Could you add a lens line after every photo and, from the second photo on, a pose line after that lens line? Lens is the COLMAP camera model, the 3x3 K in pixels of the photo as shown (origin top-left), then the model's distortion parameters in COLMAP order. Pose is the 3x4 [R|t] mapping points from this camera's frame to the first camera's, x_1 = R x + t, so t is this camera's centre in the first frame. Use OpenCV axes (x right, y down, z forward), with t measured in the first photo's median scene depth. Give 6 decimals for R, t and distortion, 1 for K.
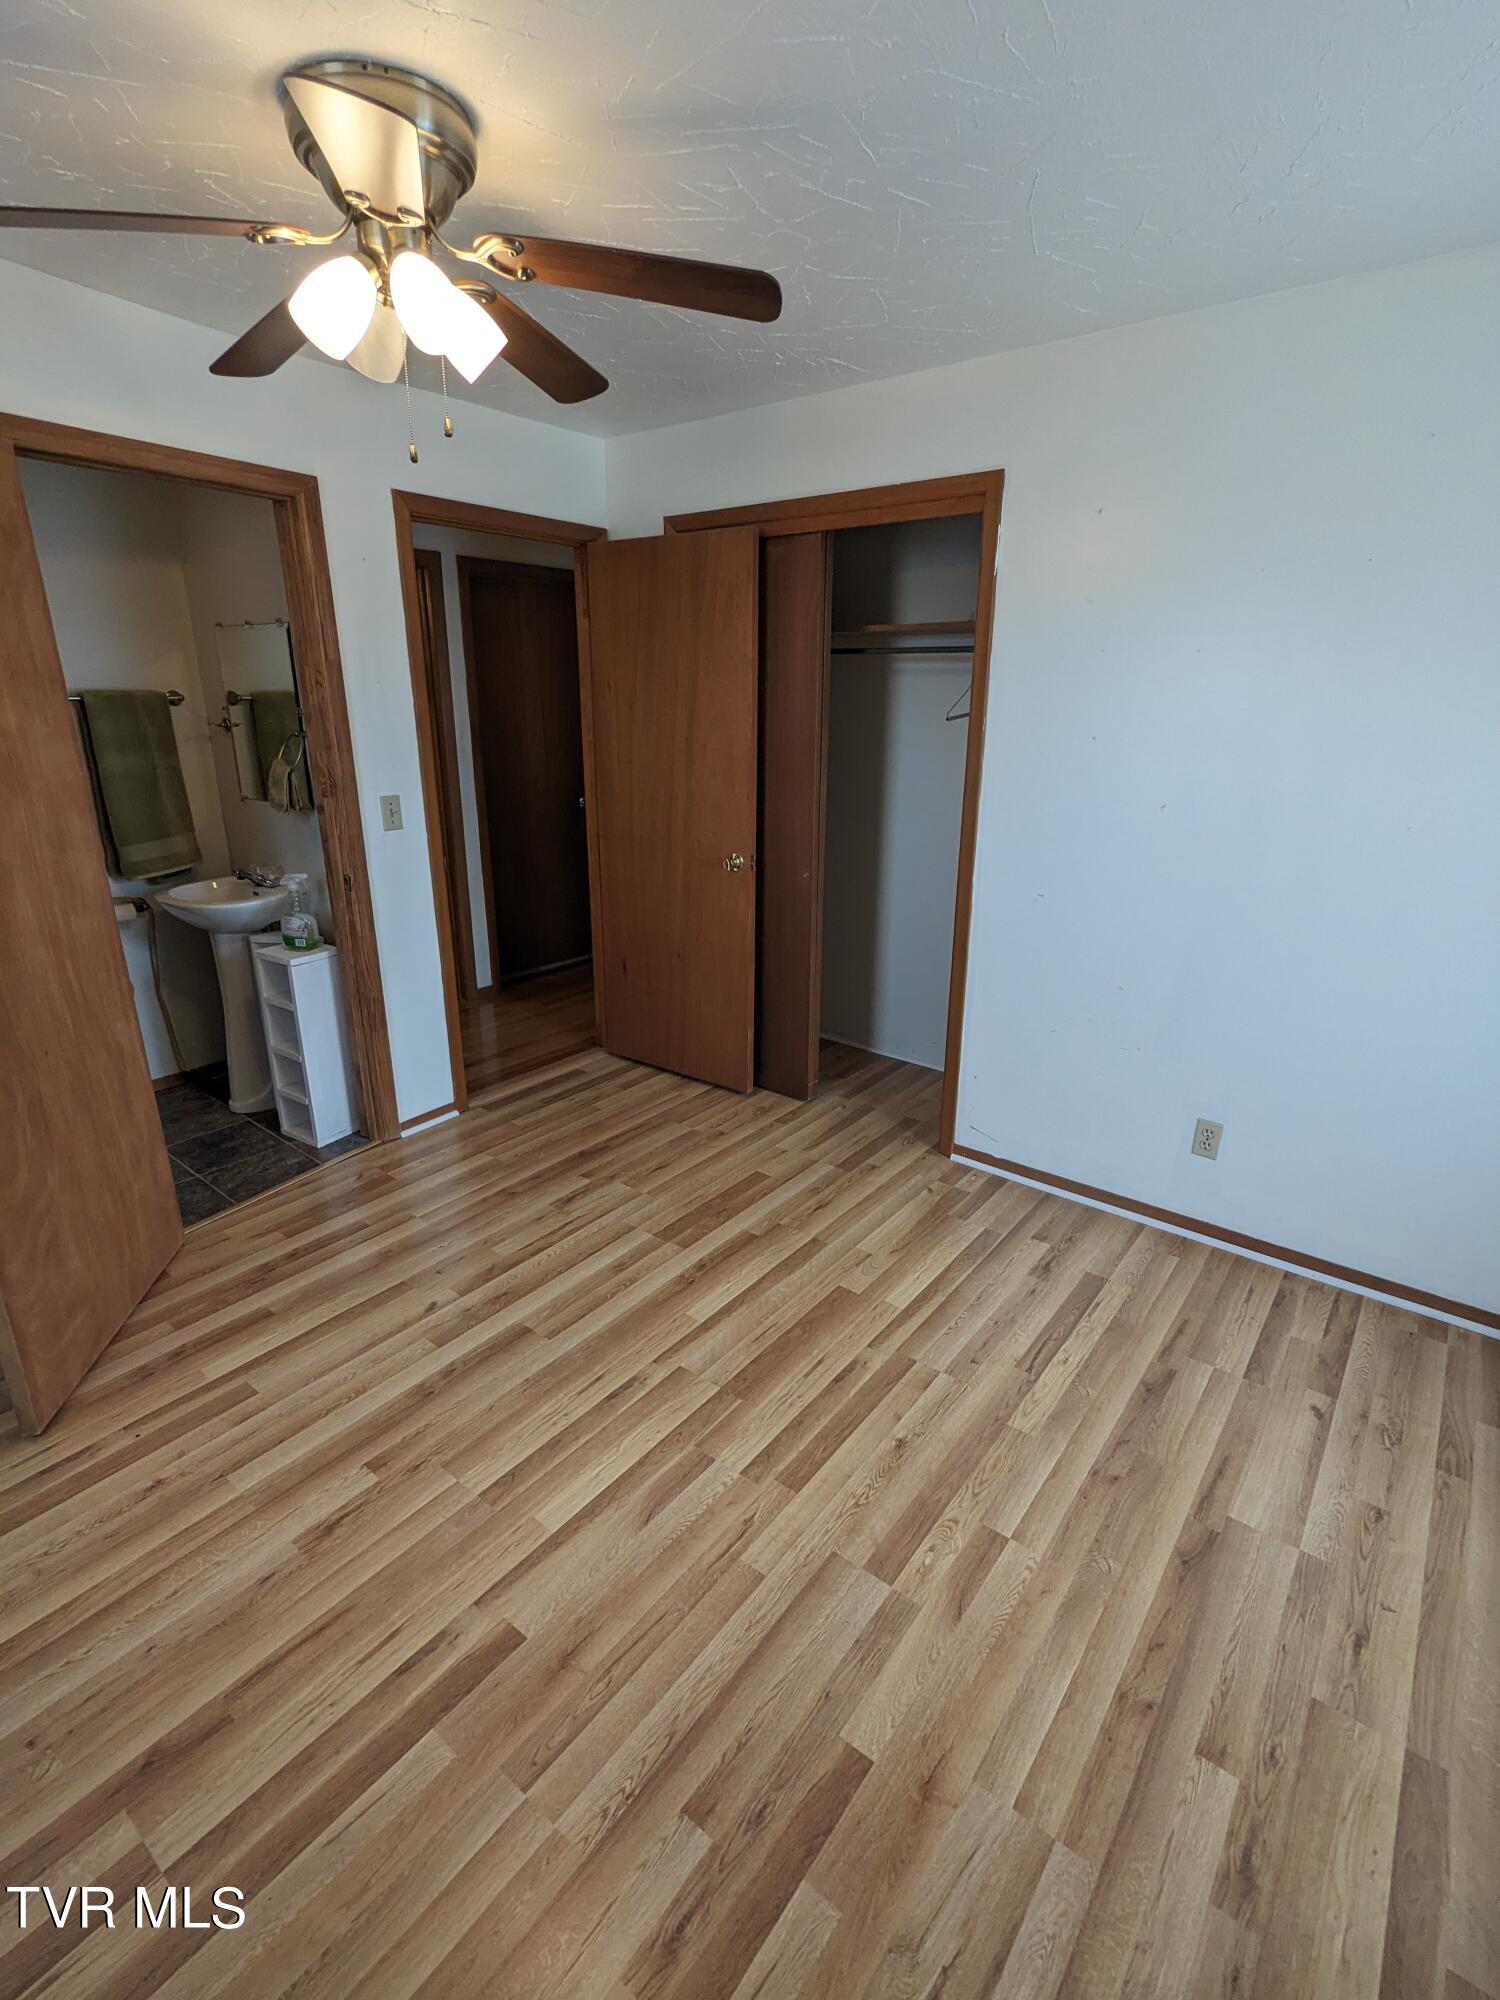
lens RADIAL K [[945.6, 0, 755.8], [0, 945.6, 998.5], [0, 0, 1]] dist [0.003221, 0.000947]
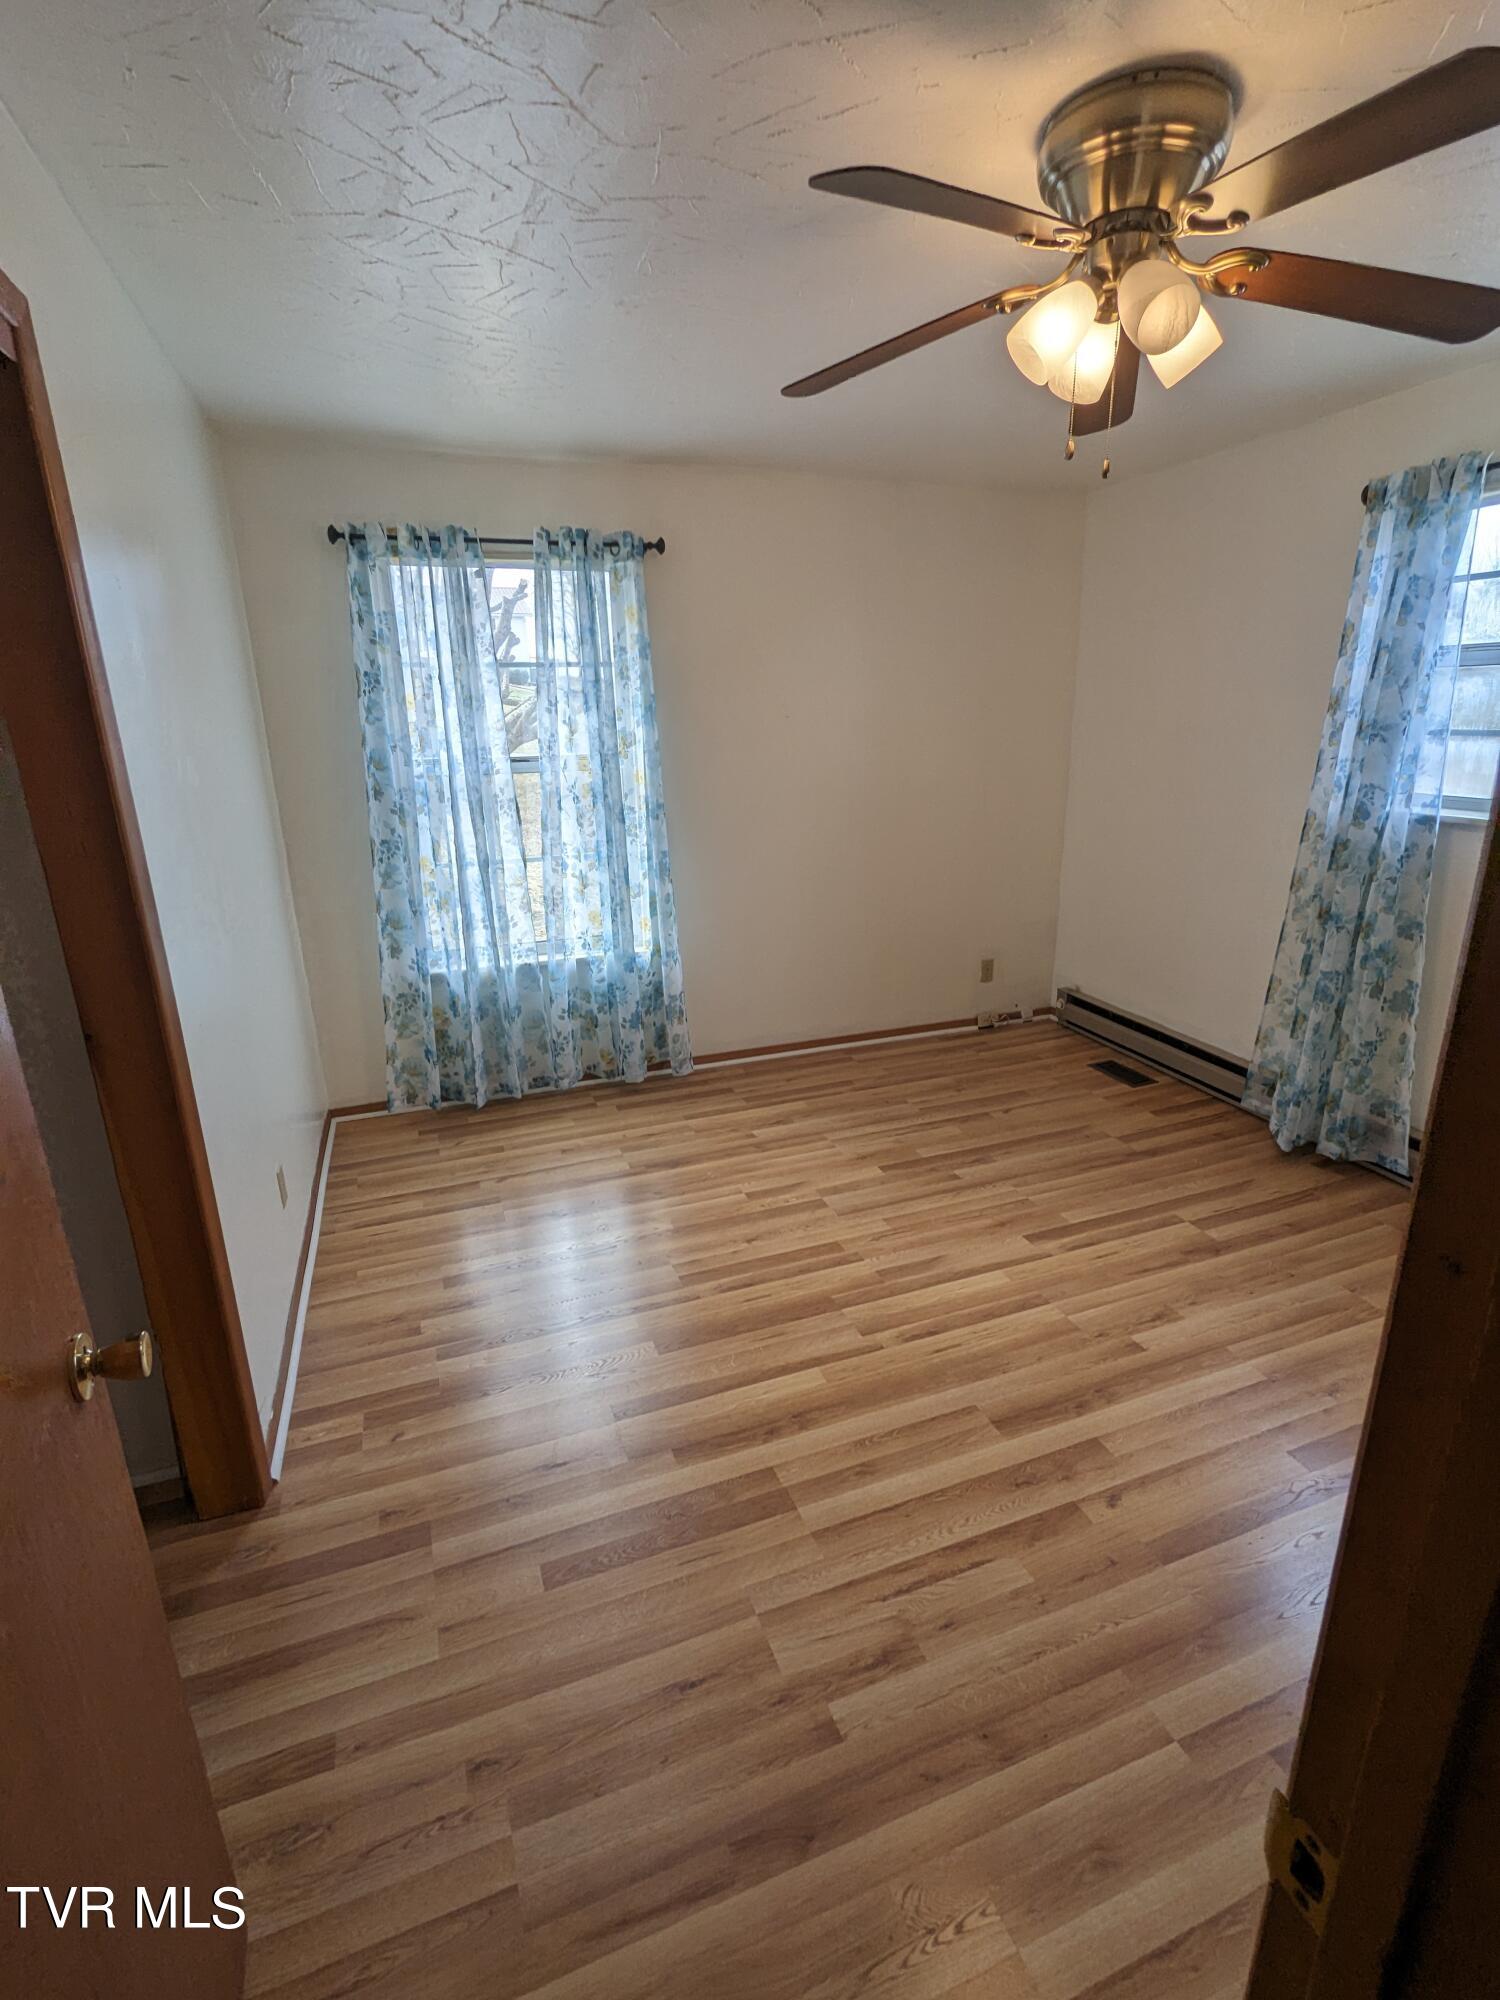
lens RADIAL K [[941.4, 0, 752.6], [0, 941.4, 996.6], [0, 0, 1]] dist [-0.004752, -0.000469]
pose [[-0.849373, -0.150540, 0.505870, -0.471056], [0.170817, 0.828469, 0.533349, -0.541963], [-0.499387, 0.539423, -0.677964, 1.626540]]
